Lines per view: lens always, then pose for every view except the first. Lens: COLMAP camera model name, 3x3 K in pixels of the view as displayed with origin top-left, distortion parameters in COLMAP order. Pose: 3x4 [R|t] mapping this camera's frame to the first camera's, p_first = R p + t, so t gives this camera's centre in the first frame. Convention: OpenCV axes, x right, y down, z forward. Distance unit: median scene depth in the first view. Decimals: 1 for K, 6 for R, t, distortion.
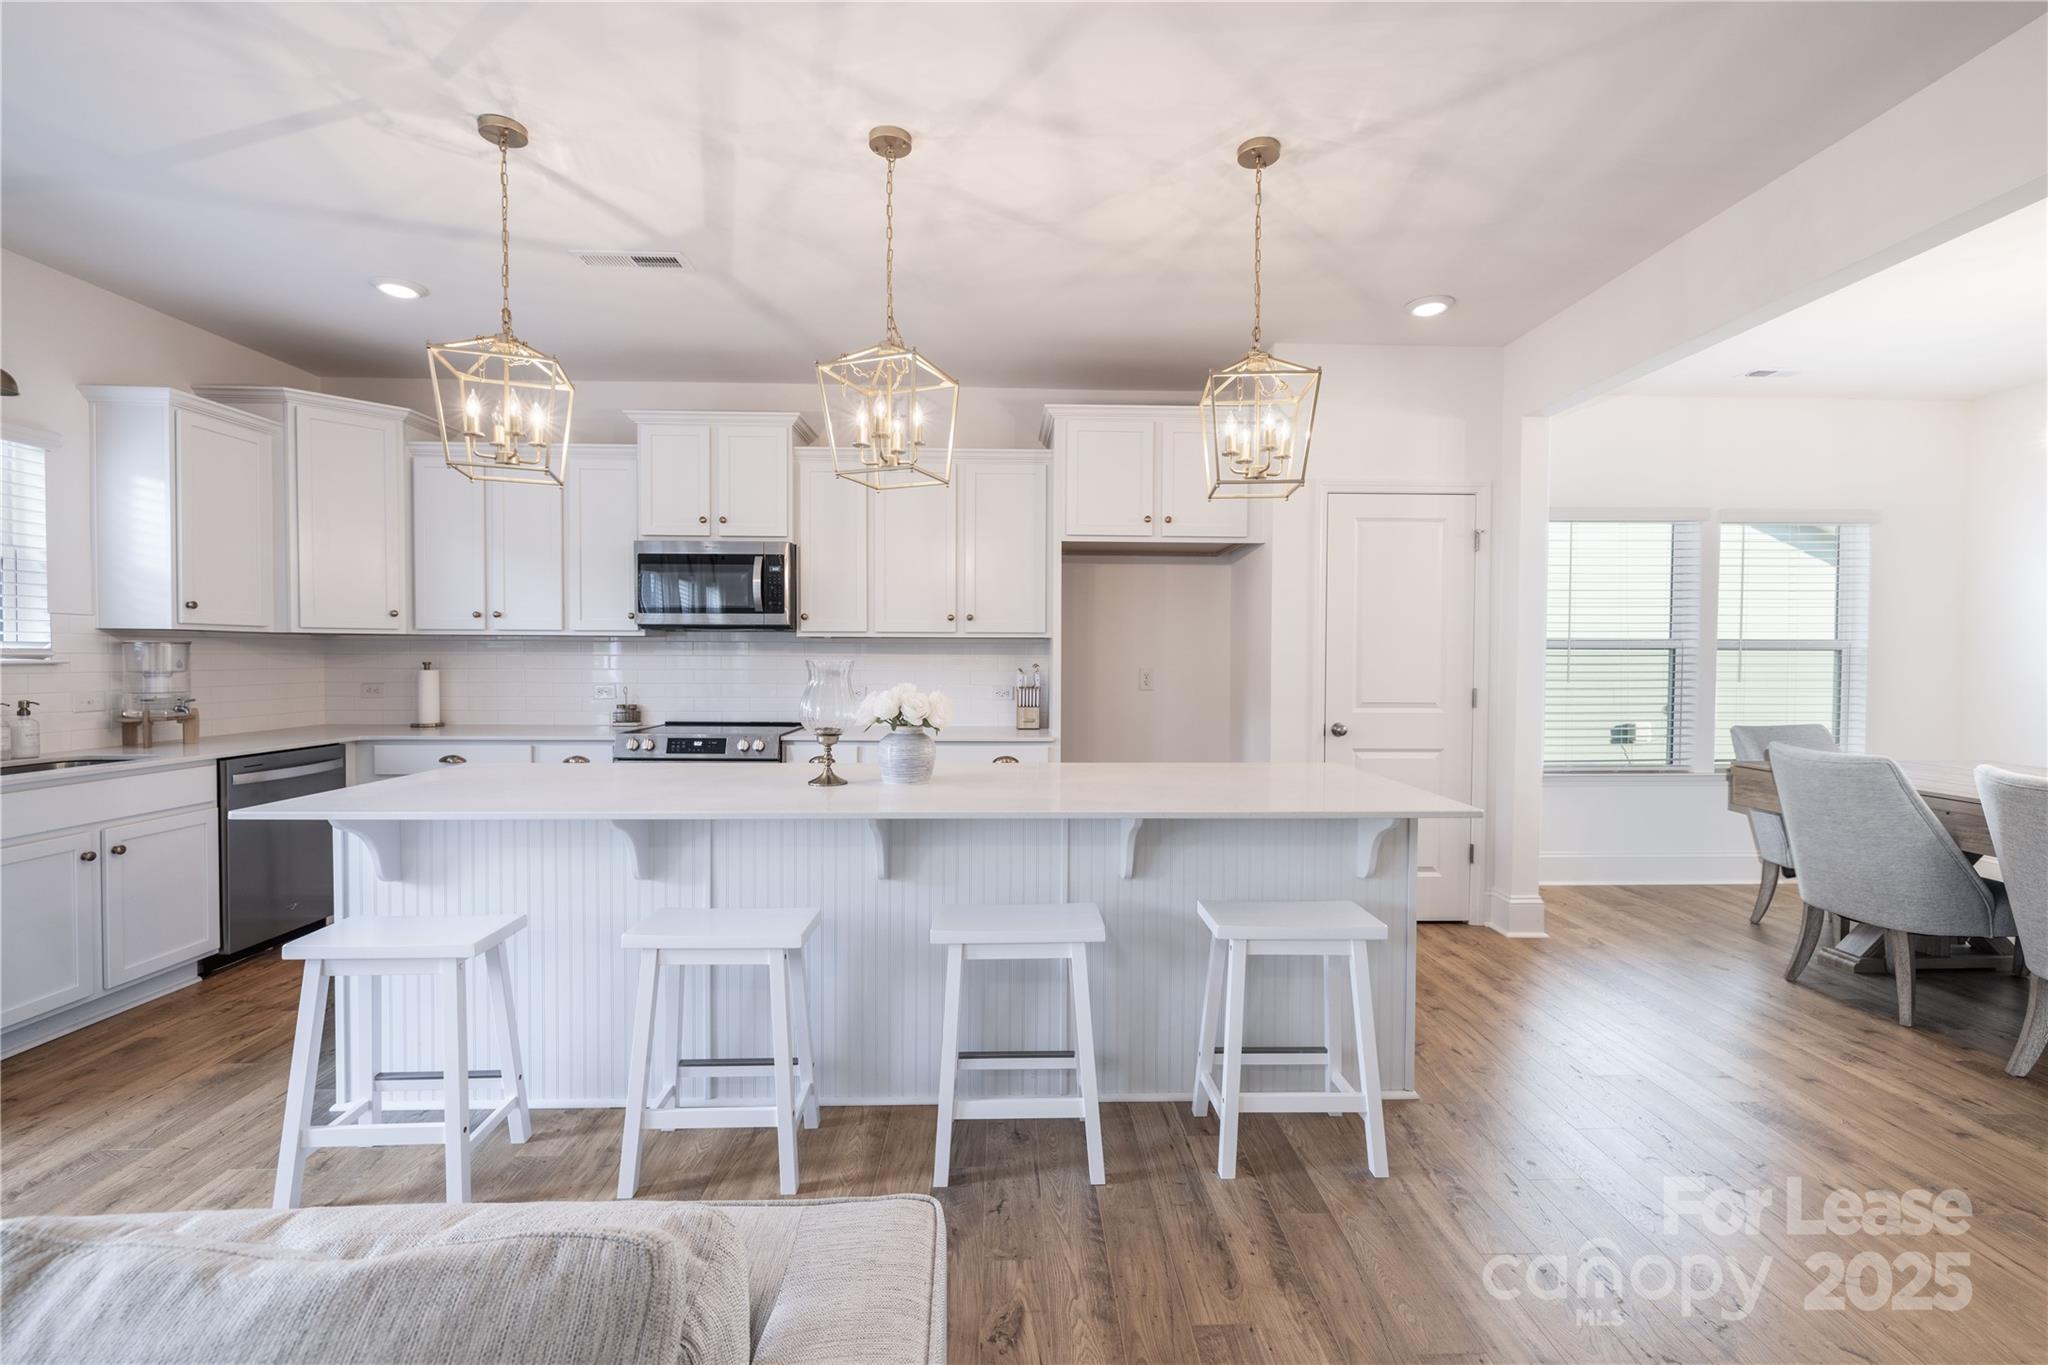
lens RADIAL K [[876.3, 0, 1035.3], [0, 876.3, 672.6], [0, 0, 1]] dist [0.003313, -0.000216]
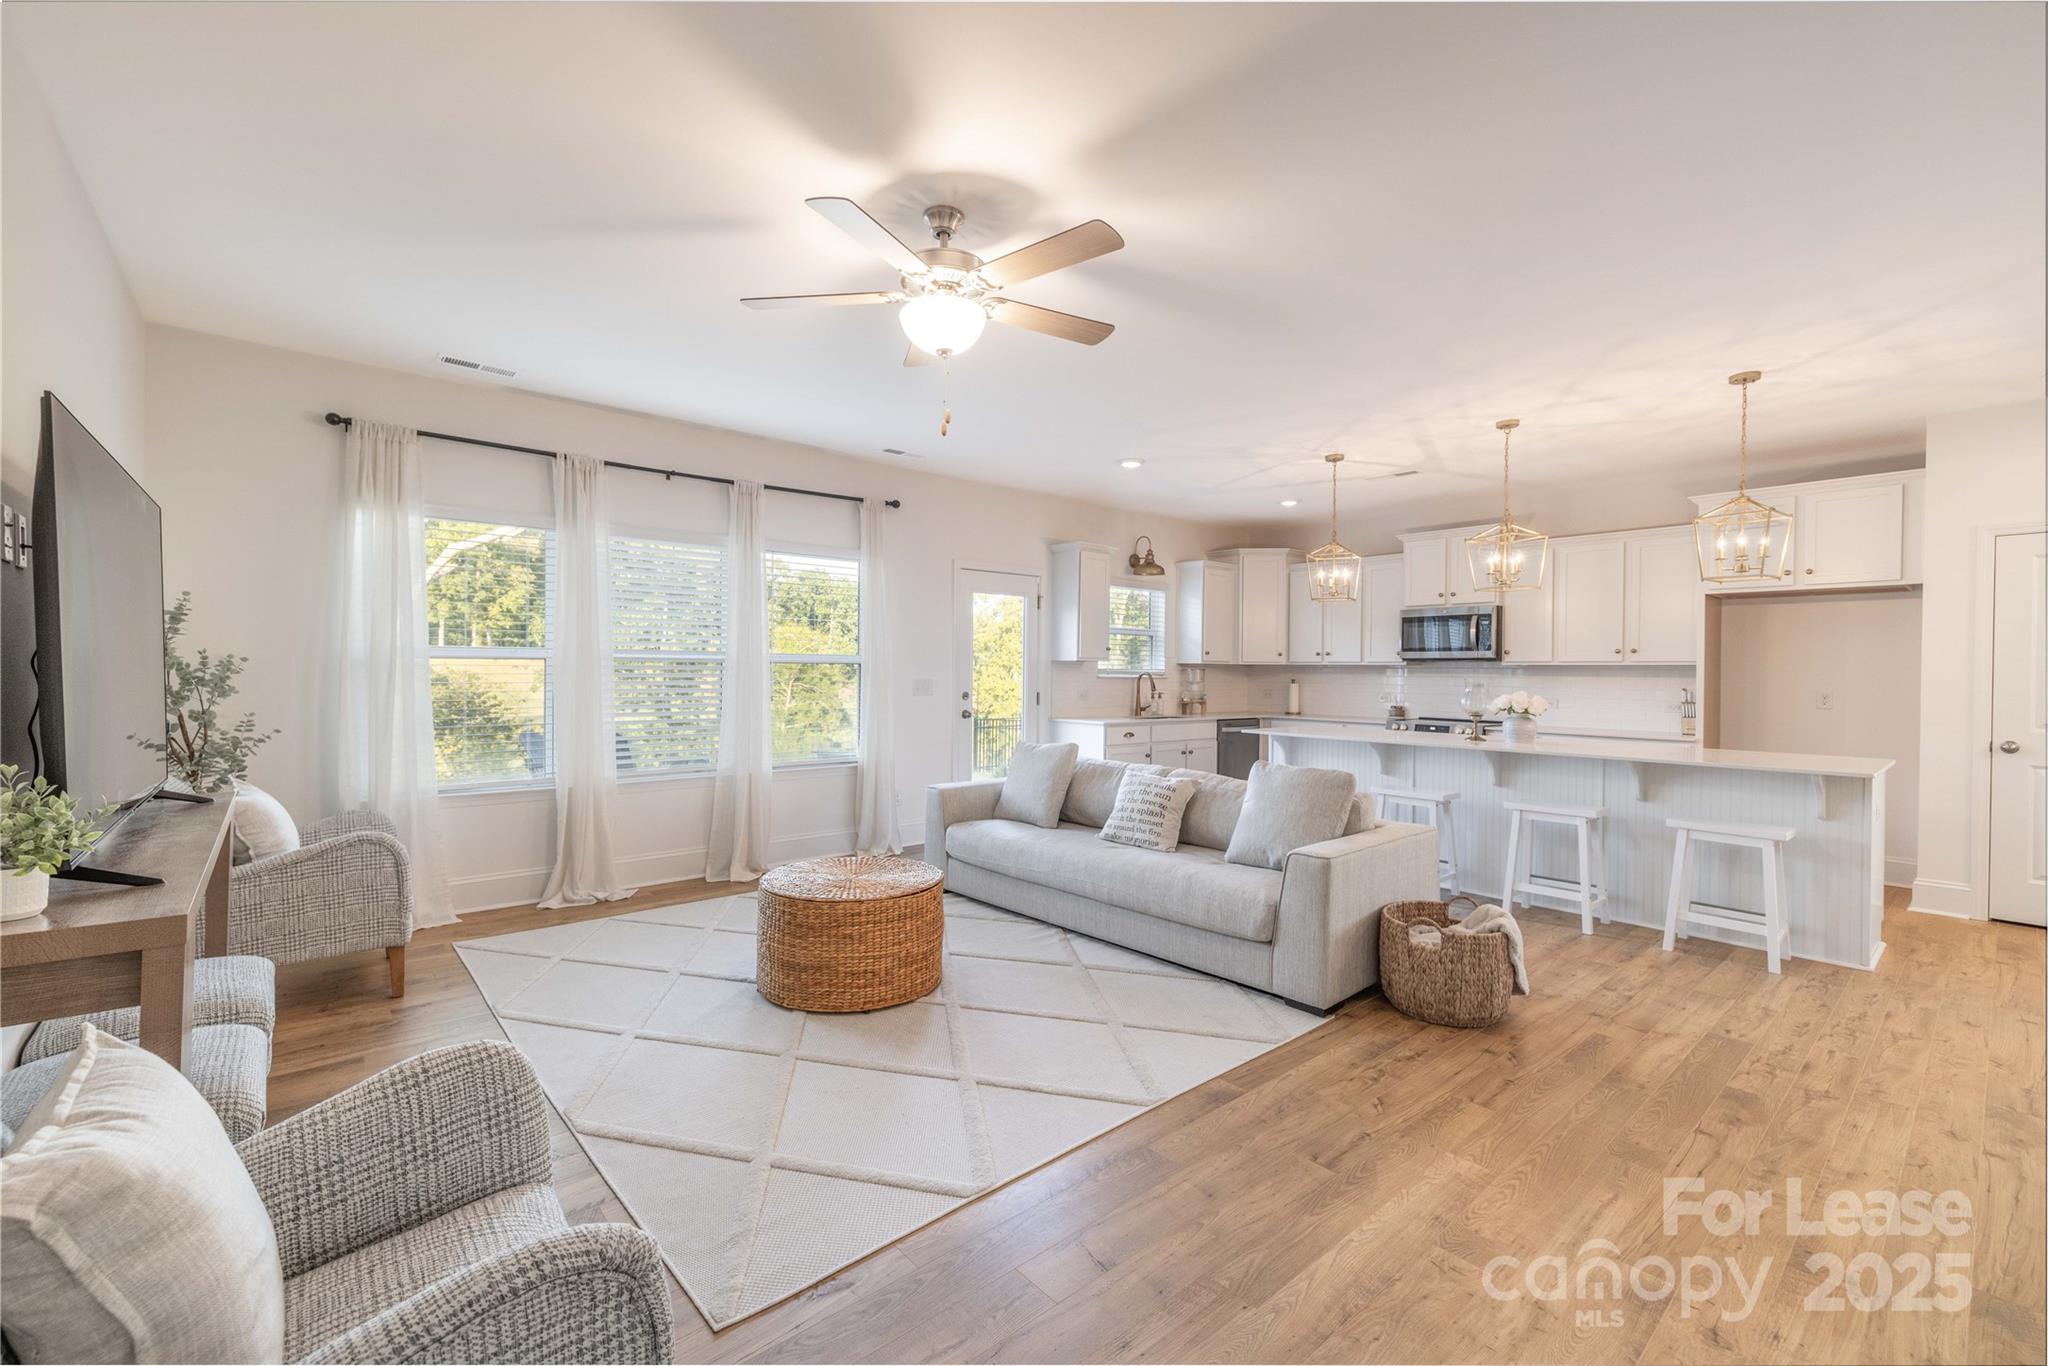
lens RADIAL K [[876.3, 0, 1028.2], [0, 876.3, 679.3], [0, 0, 1]] dist [0.003313, -0.000216]
pose [[0.638913, 0.008713, -0.769230, 0.409399], [-0.023569, 0.999688, -0.008253, 0.017389], [0.768918, 0.023403, 0.638919, -0.672061]]
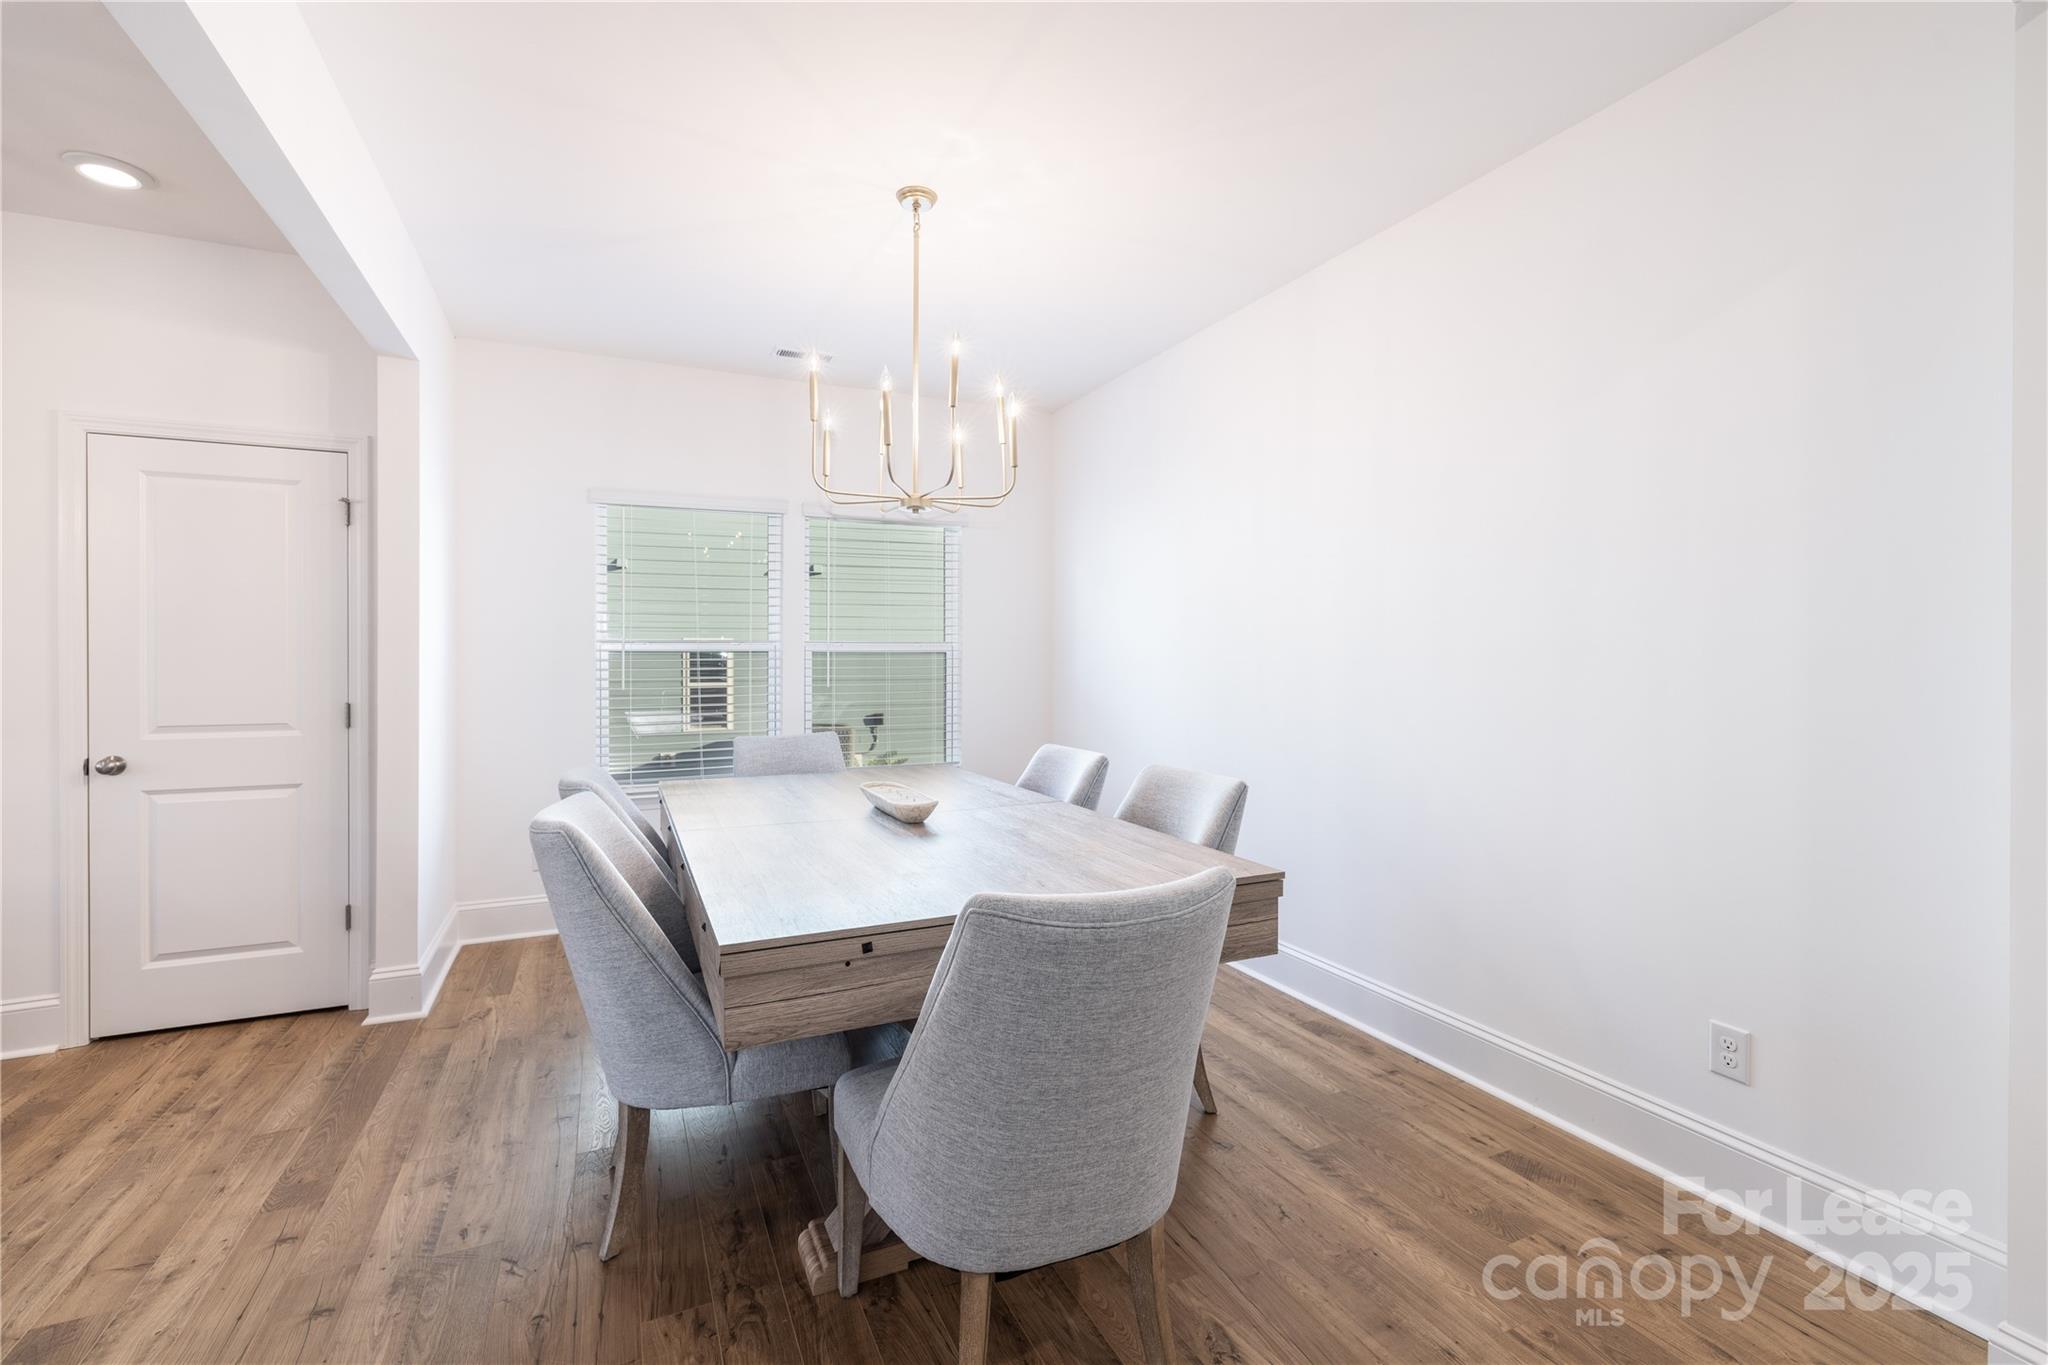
lens RADIAL K [[876.3, 0, 1026.7], [0, 876.3, 659.8], [0, 0, 1]] dist [0.003313, -0.000216]
pose [[0.922533, -0.007831, 0.385838, 0.759281], [0.016878, 0.999656, -0.020065, 0.006048], [-0.385548, 0.025023, 0.922348, 0.054187]]
